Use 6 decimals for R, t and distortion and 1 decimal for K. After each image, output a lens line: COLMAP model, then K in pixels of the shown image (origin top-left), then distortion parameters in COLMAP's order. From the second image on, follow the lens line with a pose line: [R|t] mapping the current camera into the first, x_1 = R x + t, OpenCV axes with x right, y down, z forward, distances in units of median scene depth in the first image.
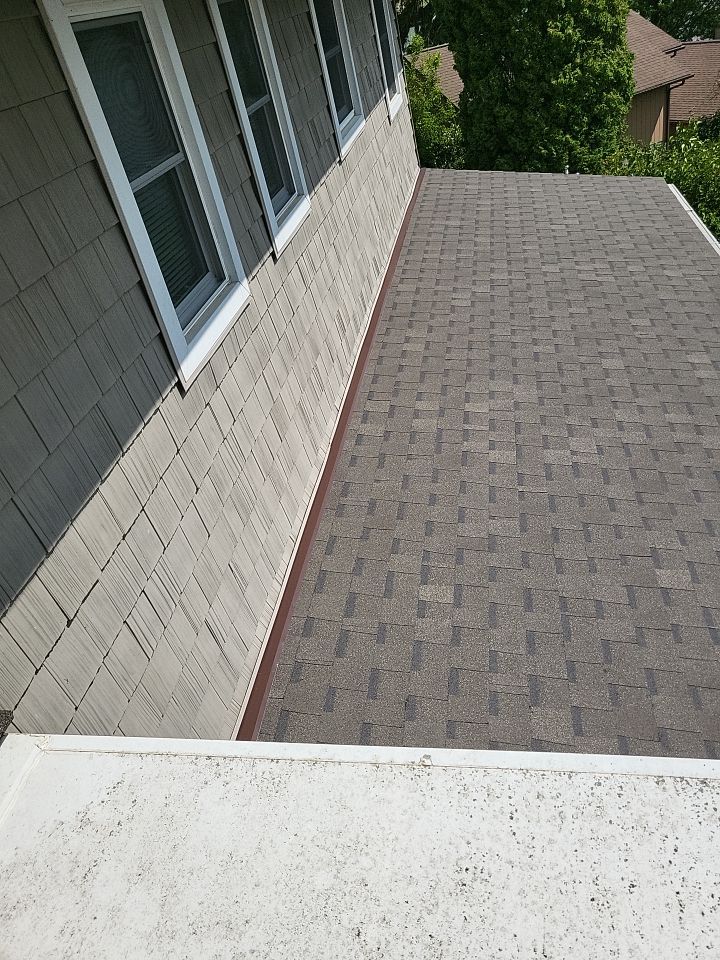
lens RADIAL K [[654.9, 0, 360.0], [0, 654.9, 480.0], [0, 0, 1]] dist [0.007720, 0.037213]
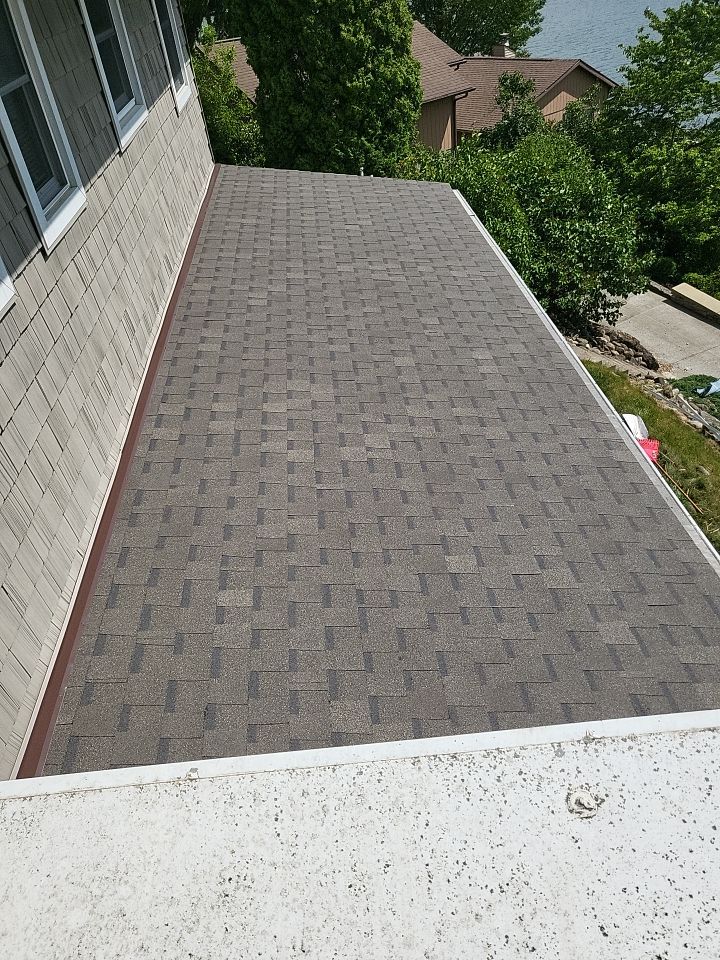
lens RADIAL K [[654.9, 0, 360.0], [0, 654.9, 480.0], [0, 0, 1]] dist [0.007720, 0.037213]
pose [[0.980603, -0.053690, 0.188509, 0.116621], [0.052187, 0.998554, 0.012929, -0.006656], [-0.188930, -0.002840, 0.981986, -0.005562]]
